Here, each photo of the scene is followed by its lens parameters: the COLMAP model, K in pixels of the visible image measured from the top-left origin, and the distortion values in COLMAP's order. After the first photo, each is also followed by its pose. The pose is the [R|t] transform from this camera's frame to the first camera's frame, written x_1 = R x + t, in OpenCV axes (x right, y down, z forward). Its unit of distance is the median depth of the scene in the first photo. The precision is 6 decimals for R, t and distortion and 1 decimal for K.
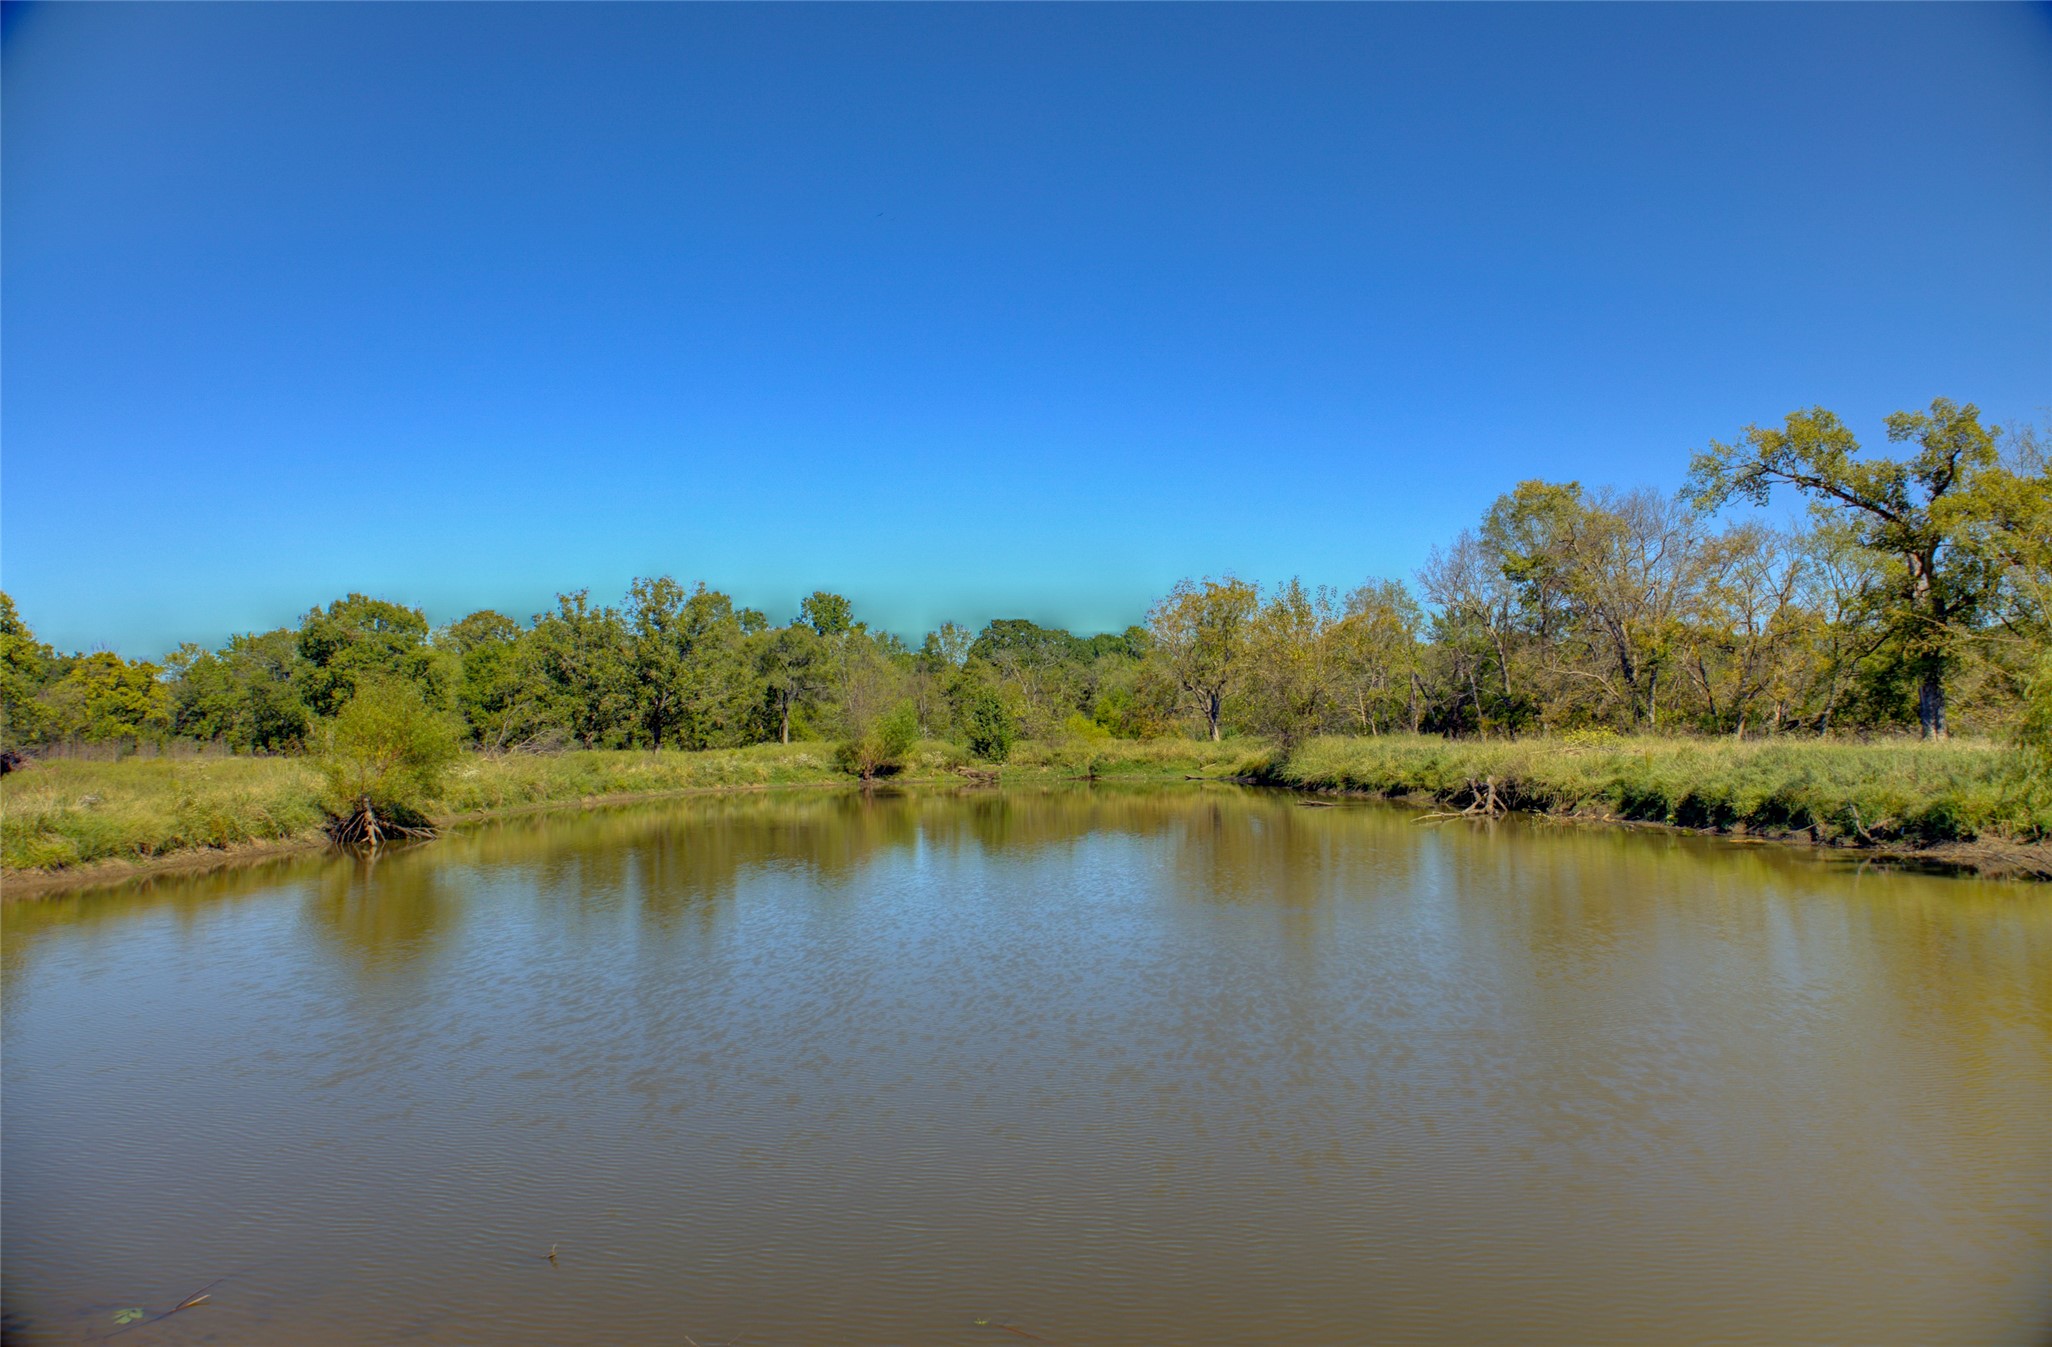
lens RADIAL K [[1529.5, 0, 1019.3], [0, 1529.5, 654.5], [0, 0, 1]] dist [-0.092921, 0.045003]
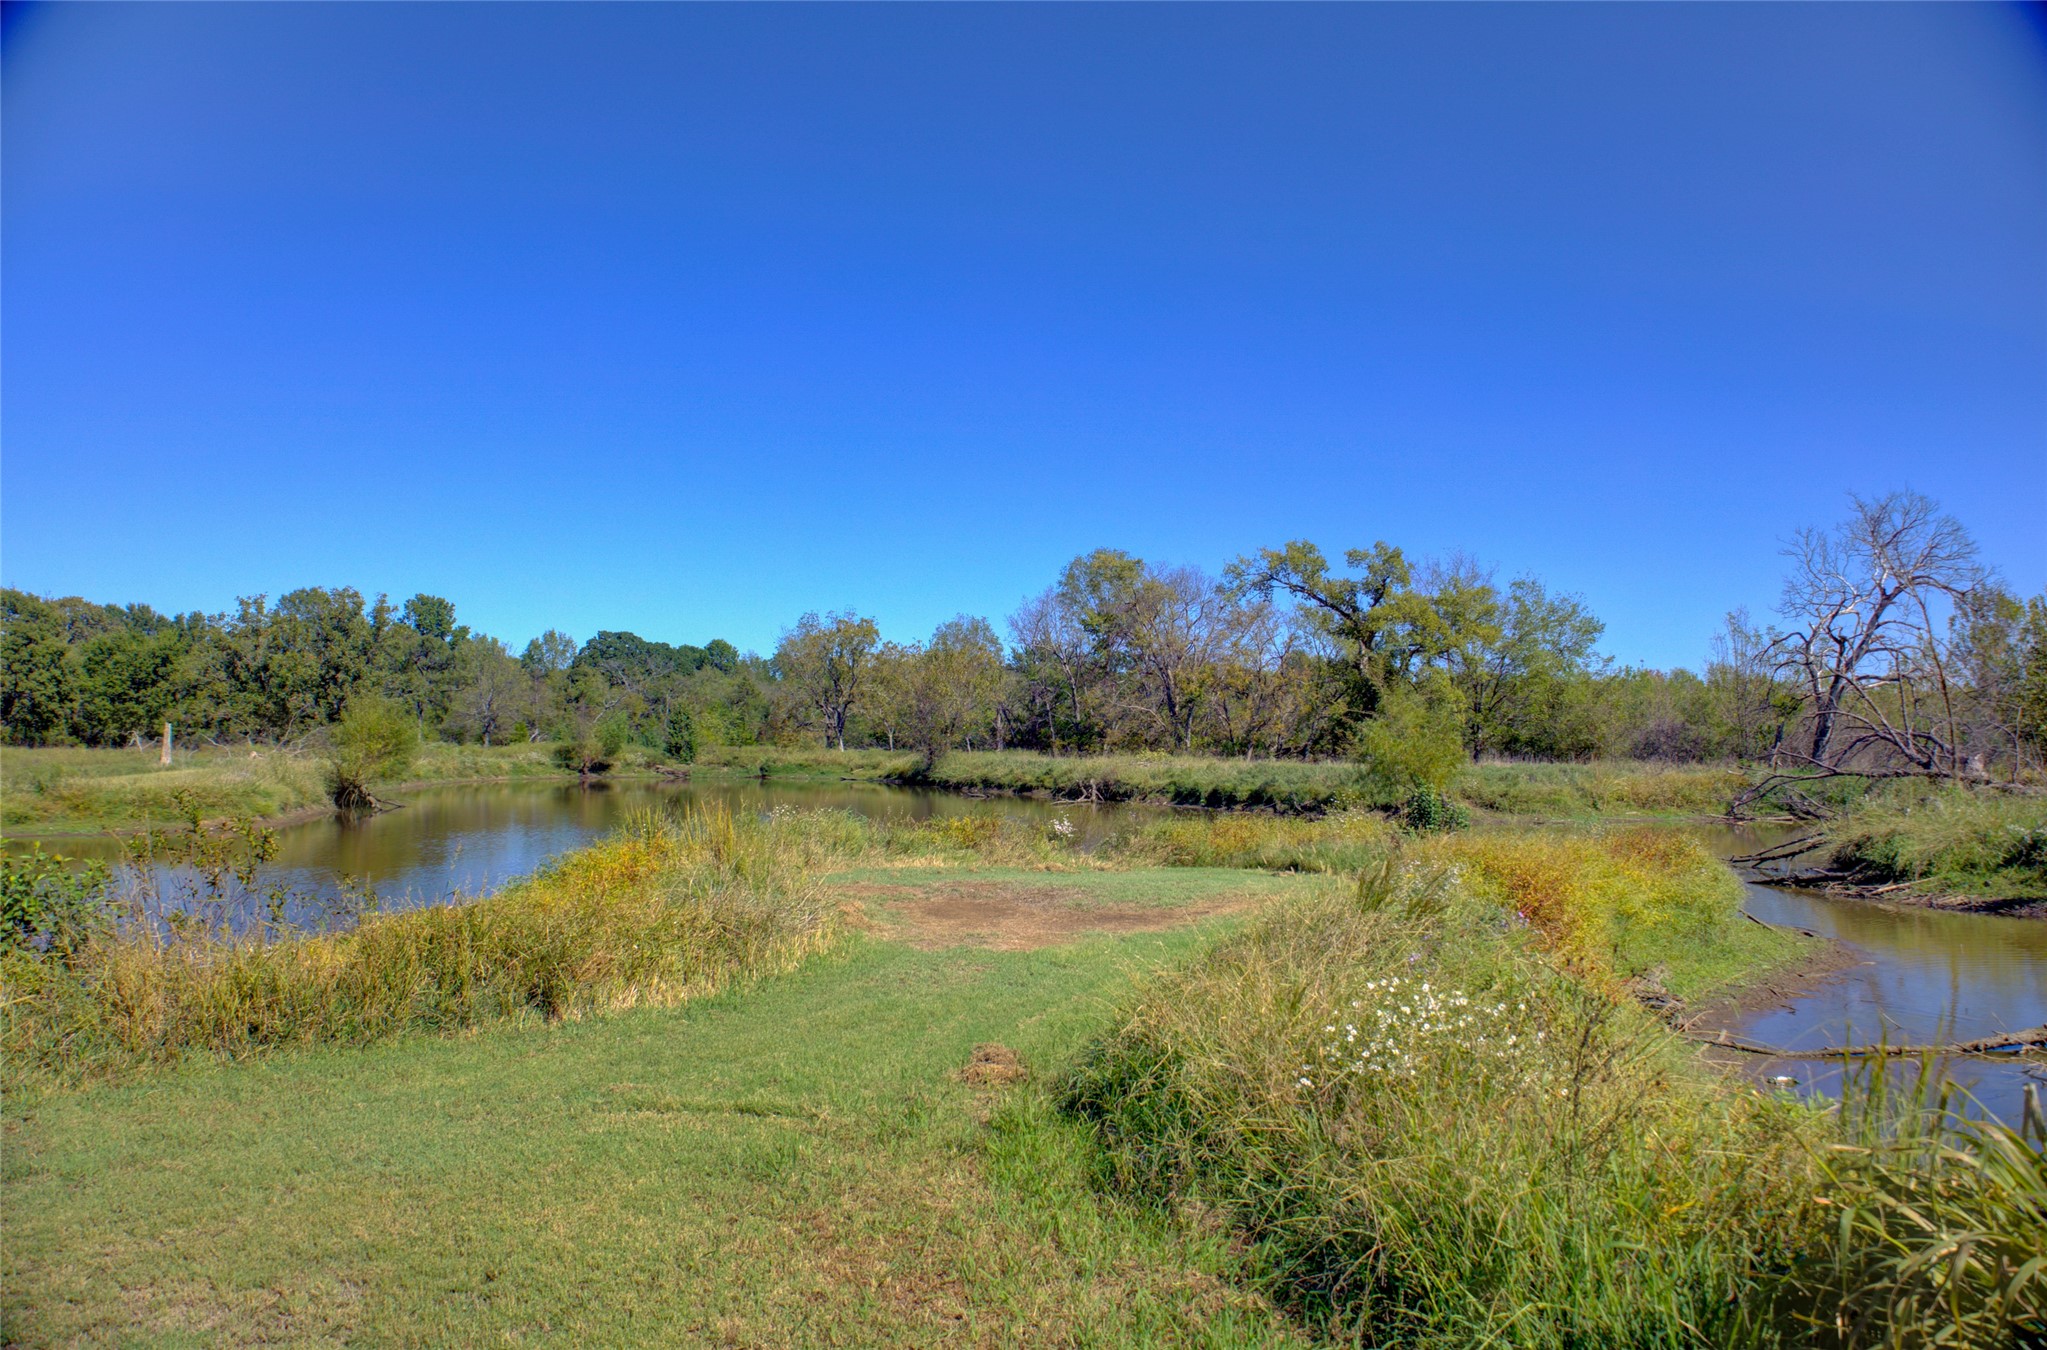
lens RADIAL K [[1525.7, 0, 1032.9], [0, 1525.7, 691.0], [0, 0, 1]] dist [-0.092921, 0.045003]
pose [[0.954857, 0.037036, 0.294750, -0.115986], [-0.041827, 0.999075, 0.009963, -0.012178], [-0.294108, -0.021842, 0.955523, -0.259684]]
